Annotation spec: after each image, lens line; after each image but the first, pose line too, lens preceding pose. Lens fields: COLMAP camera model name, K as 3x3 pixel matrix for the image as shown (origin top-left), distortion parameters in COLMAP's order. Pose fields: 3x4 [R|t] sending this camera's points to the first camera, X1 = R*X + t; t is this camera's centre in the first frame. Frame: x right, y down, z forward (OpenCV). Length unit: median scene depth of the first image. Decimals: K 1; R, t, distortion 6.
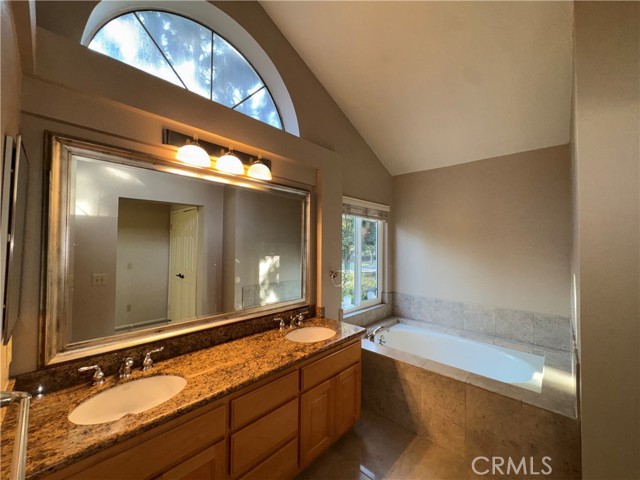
lens RADIAL K [[254.7, 0, 322.4], [0, 254.7, 237.2], [0, 0, 1]] dist [-0.005339, 0.001017]
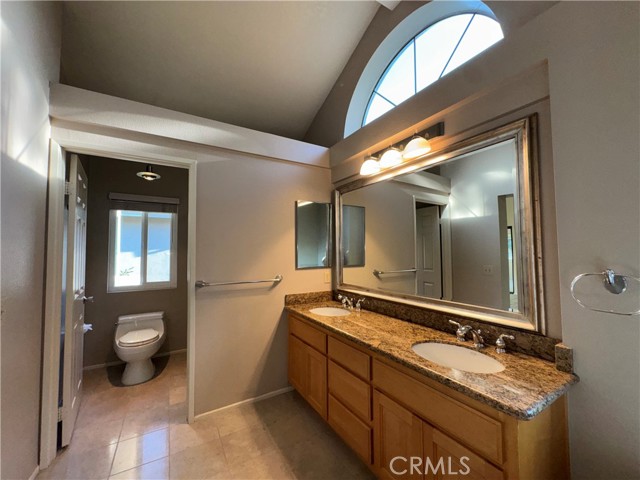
lens RADIAL K [[254.7, 0, 321.3], [0, 254.7, 239.6], [0, 0, 1]] dist [-0.005339, 0.001017]
pose [[-0.257078, -0.048830, -0.965156, 0.772607], [0.028500, 0.997905, -0.058078, 0.125970], [0.965970, -0.042438, -0.255148, 0.958763]]
